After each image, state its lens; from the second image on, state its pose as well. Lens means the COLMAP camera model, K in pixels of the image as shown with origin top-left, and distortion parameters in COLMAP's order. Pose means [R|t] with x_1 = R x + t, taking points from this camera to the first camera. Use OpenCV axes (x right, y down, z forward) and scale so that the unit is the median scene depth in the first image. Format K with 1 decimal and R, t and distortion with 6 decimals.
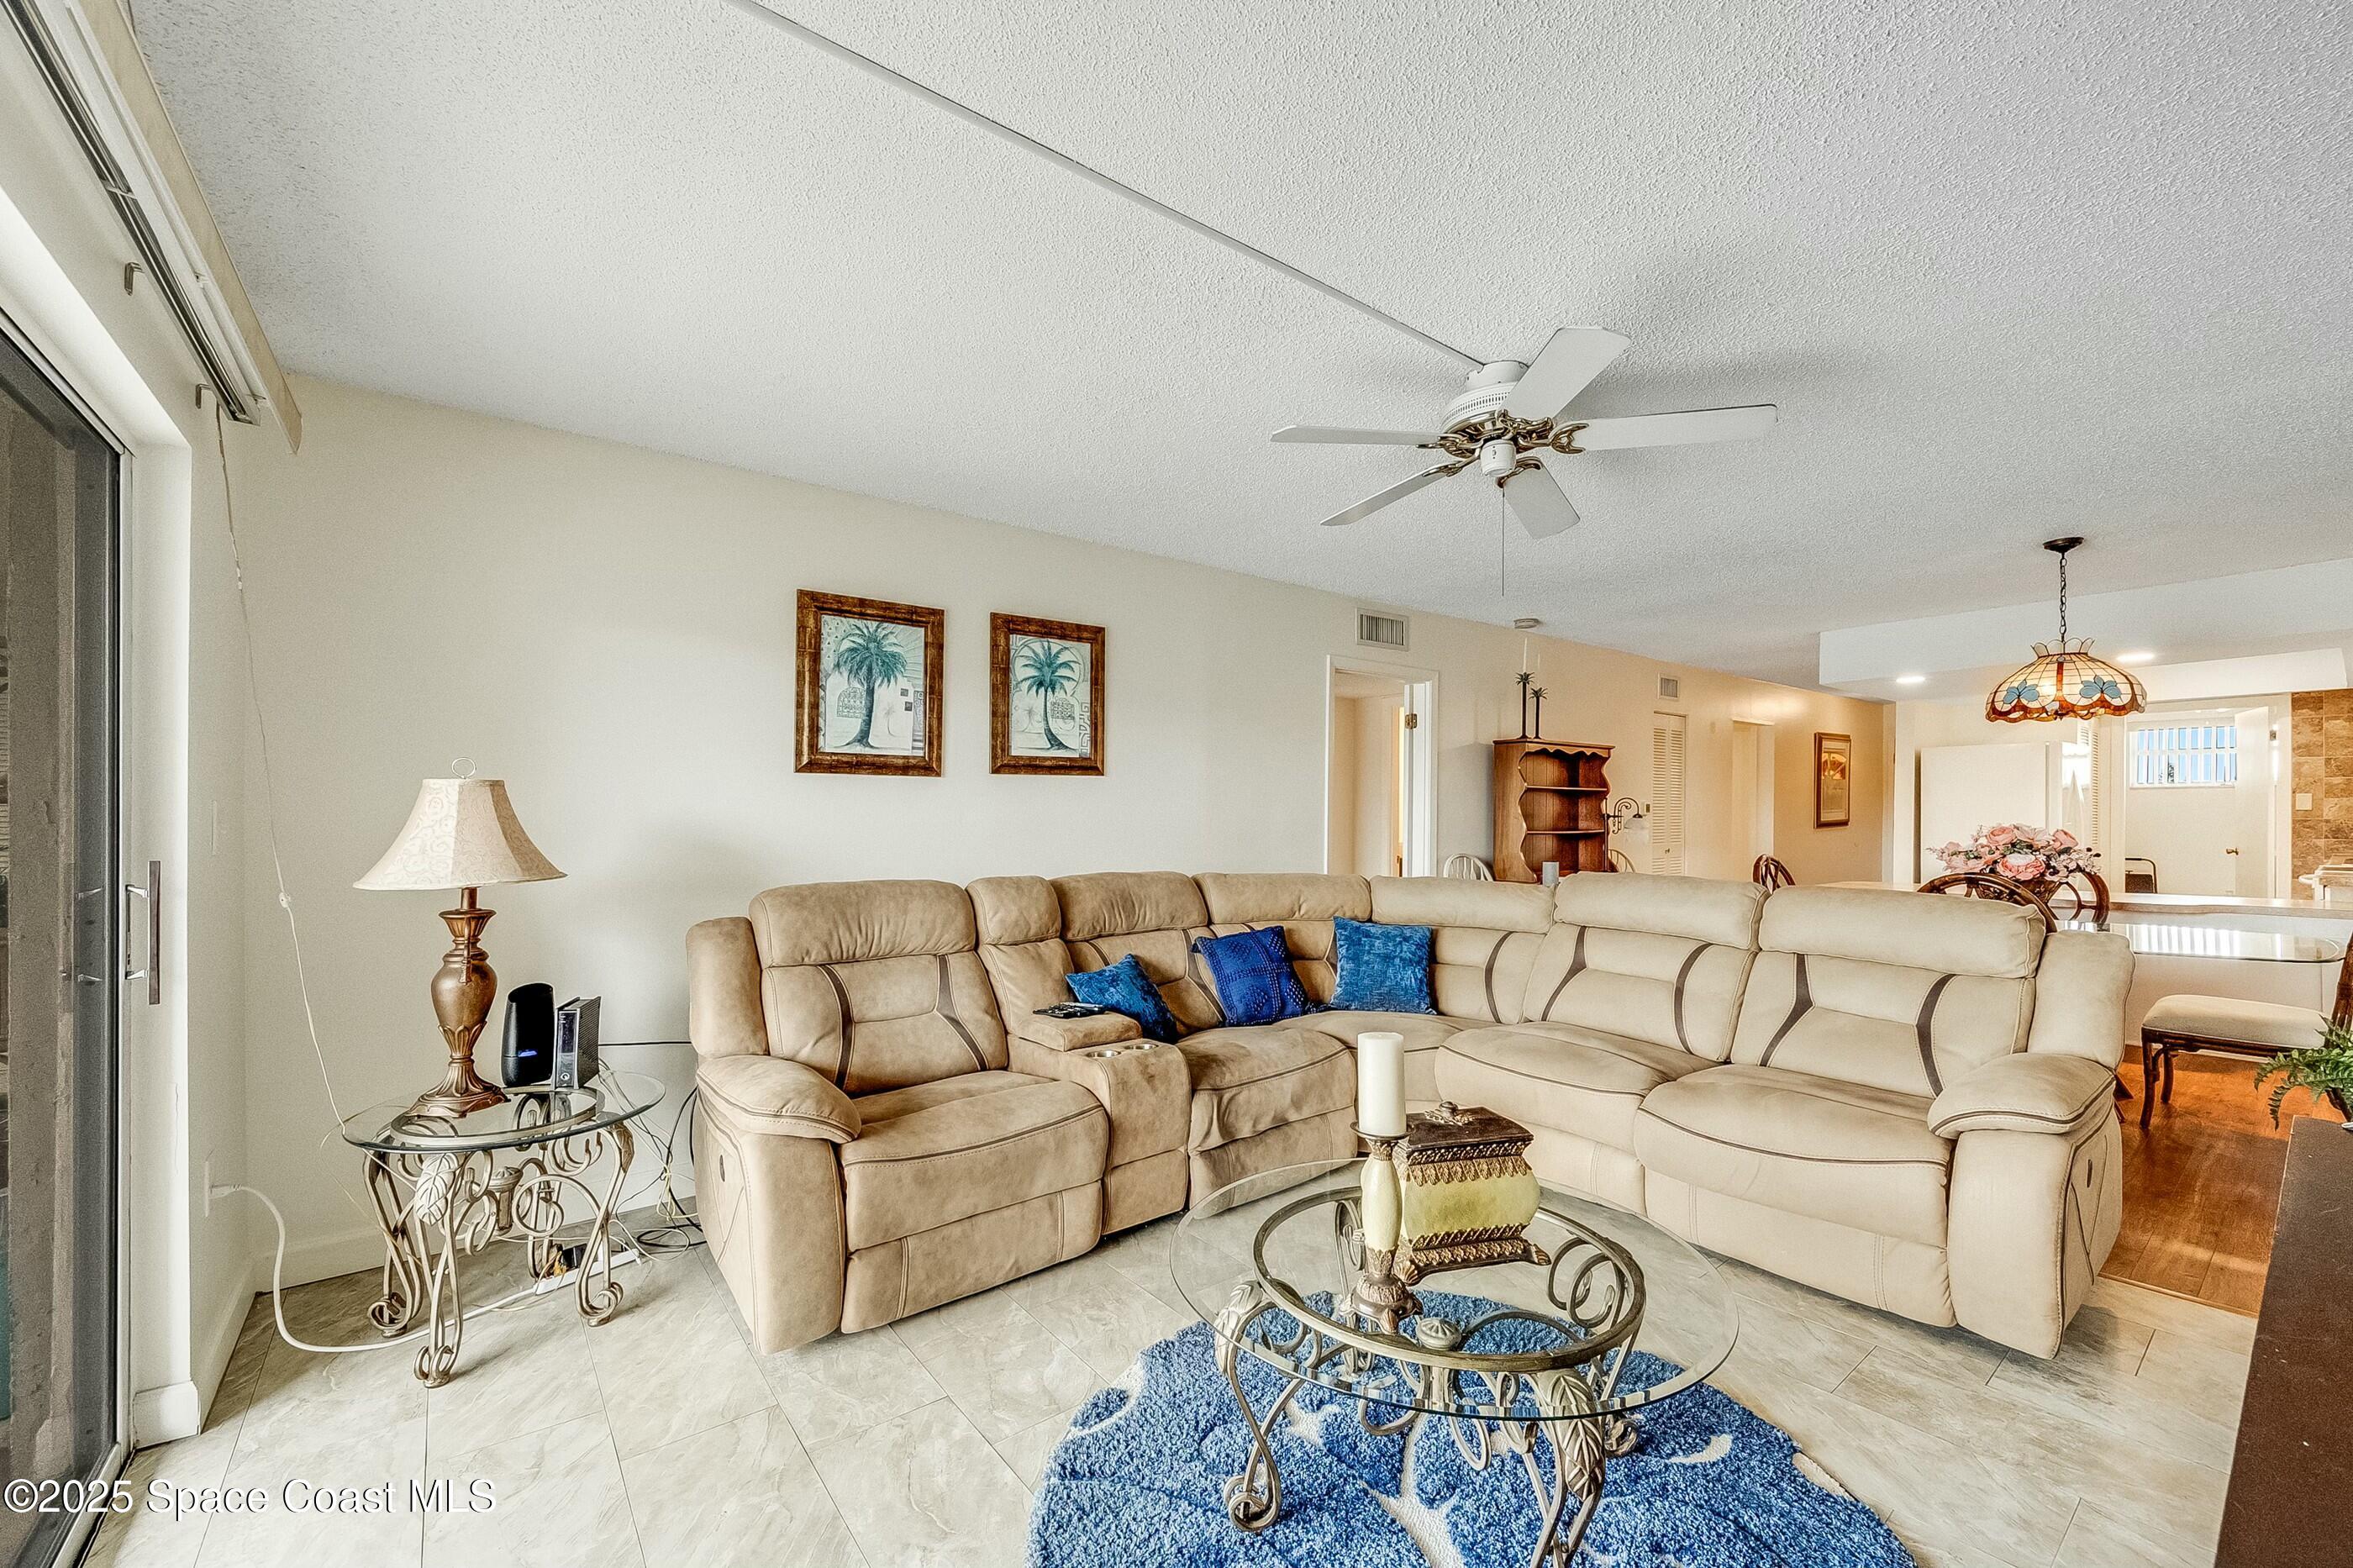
lens RADIAL K [[922.3, 0, 1172.8], [0, 922.3, 816.3], [0, 0, 1]] dist [0.000134, -0.000484]
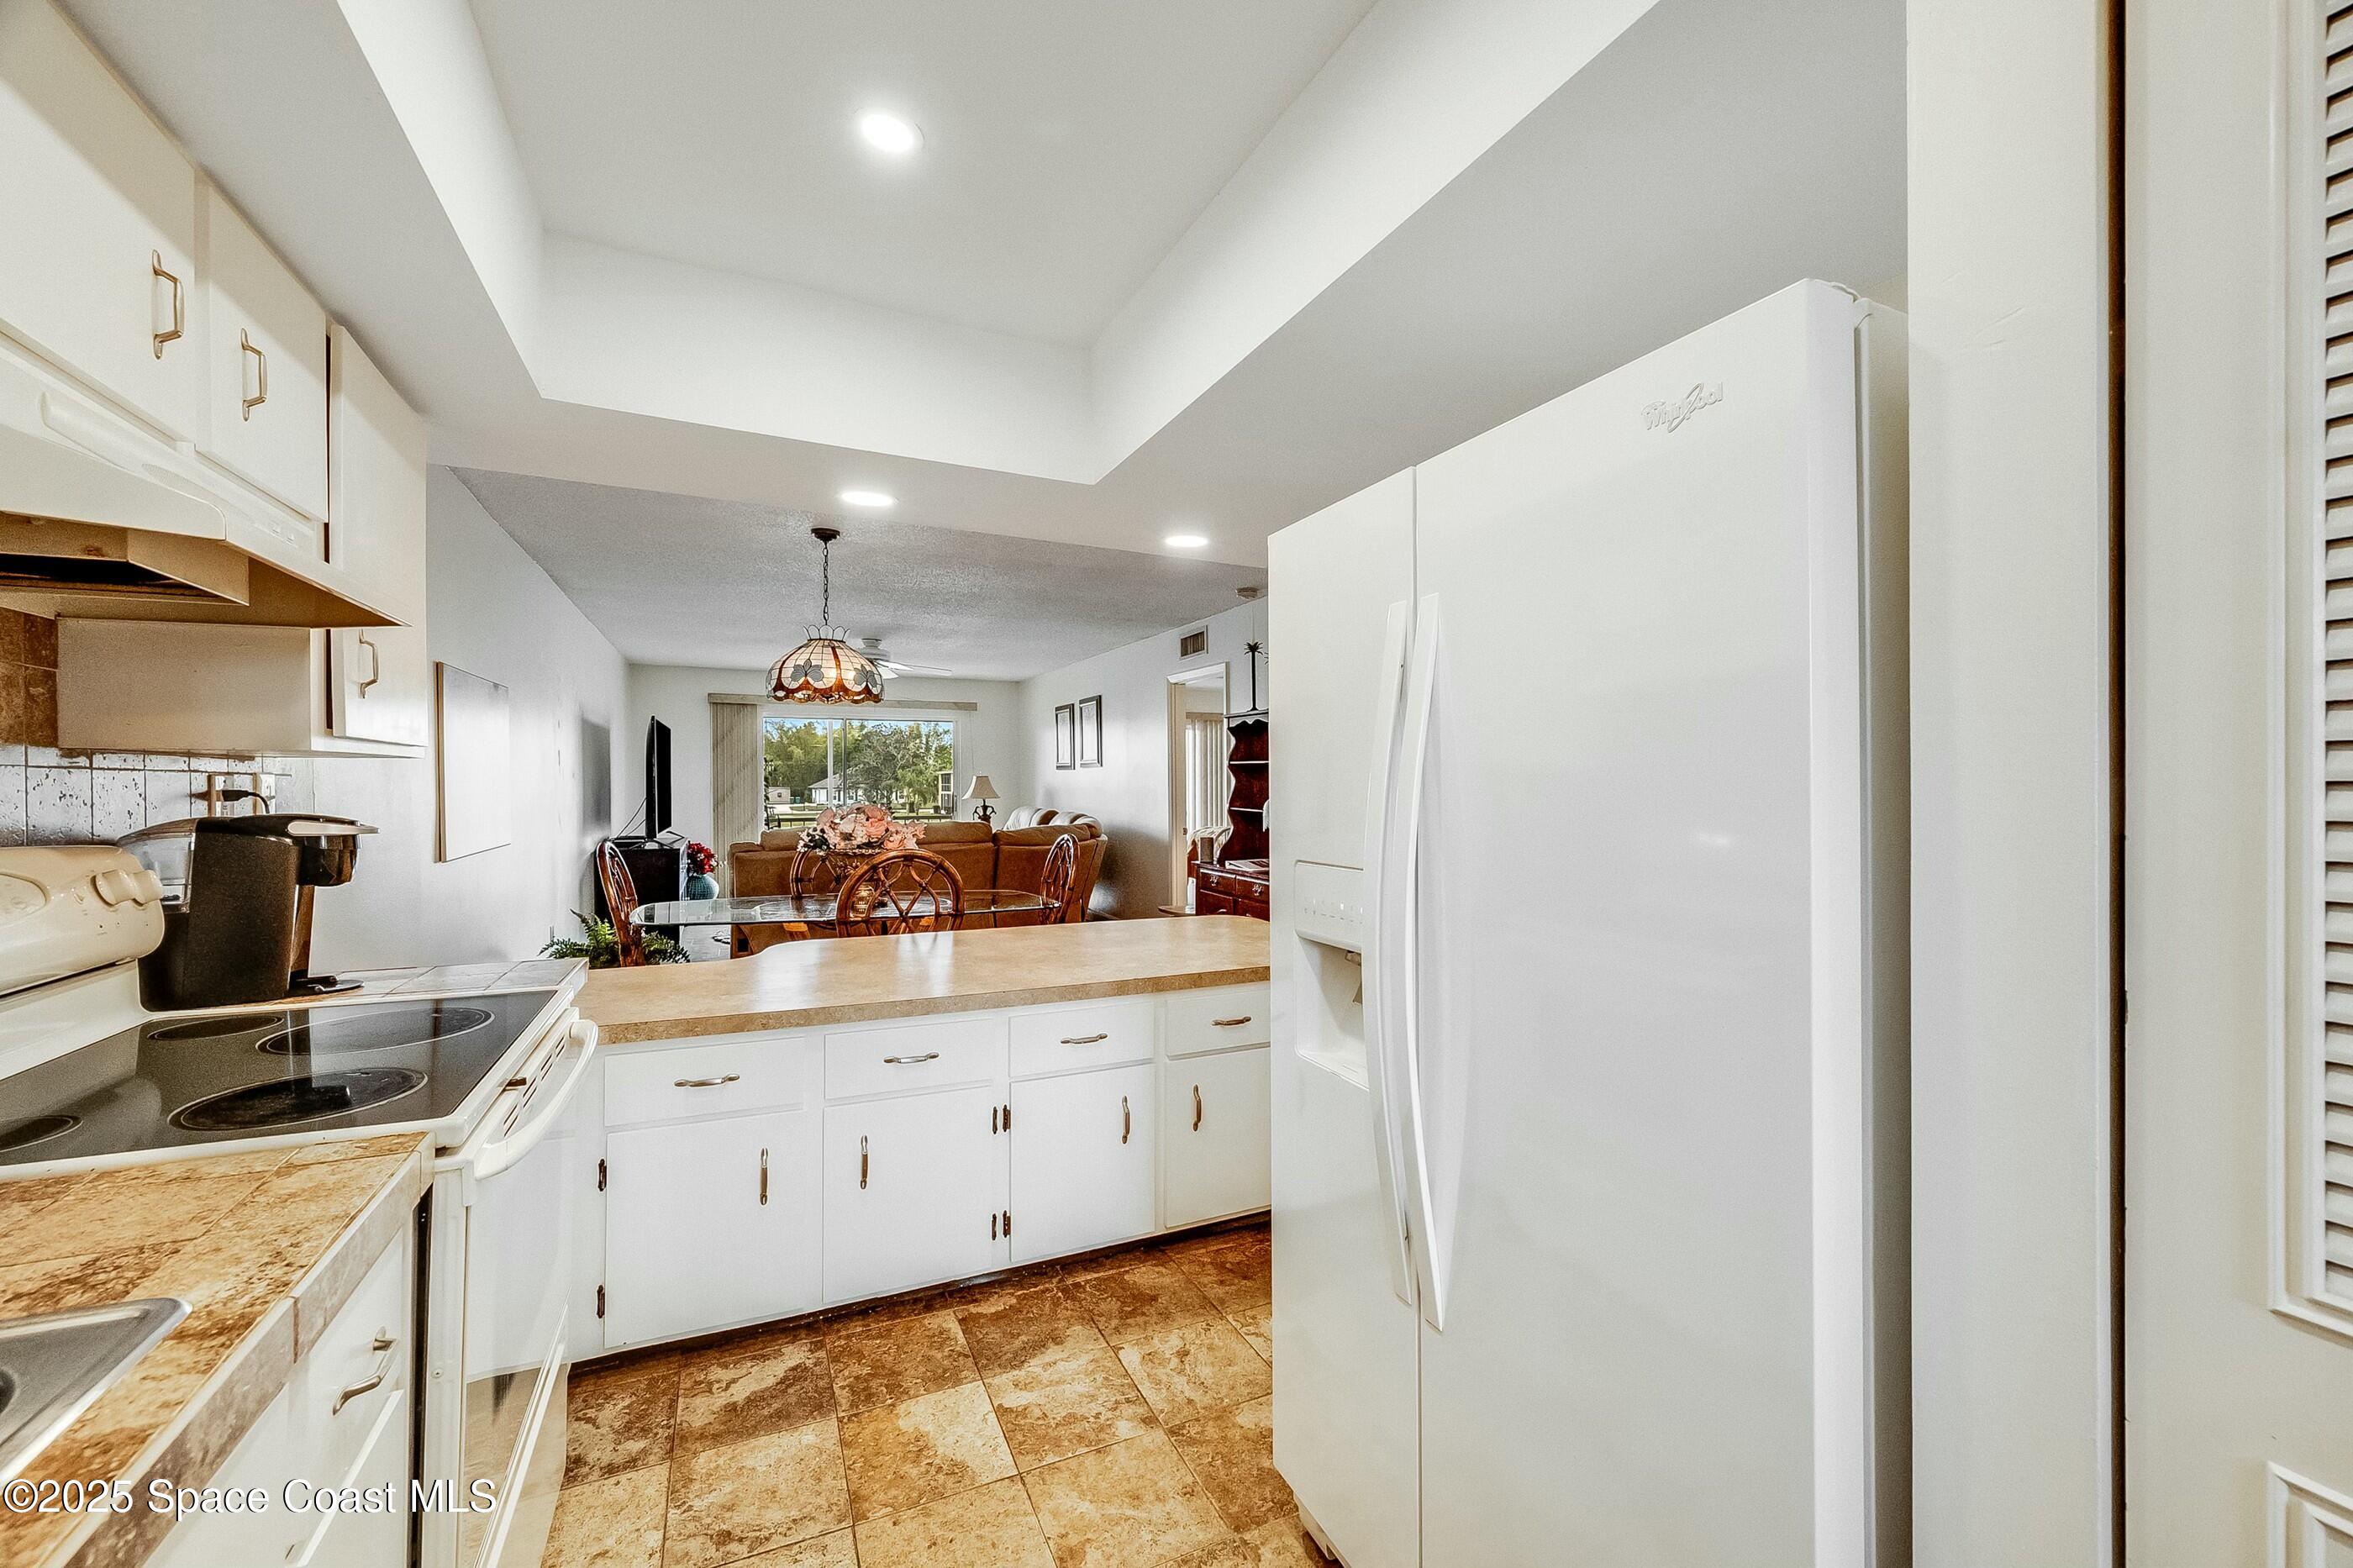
lens RADIAL K [[922.3, 0, 1166.3], [0, 922.3, 799.2], [0, 0, 1]] dist [0.000134, -0.000484]
pose [[-0.219084, 0.023484, -0.975423, 1.972930], [-0.003919, 0.999681, 0.024948, -0.023735], [0.975698, 0.009289, -0.218922, 1.664207]]
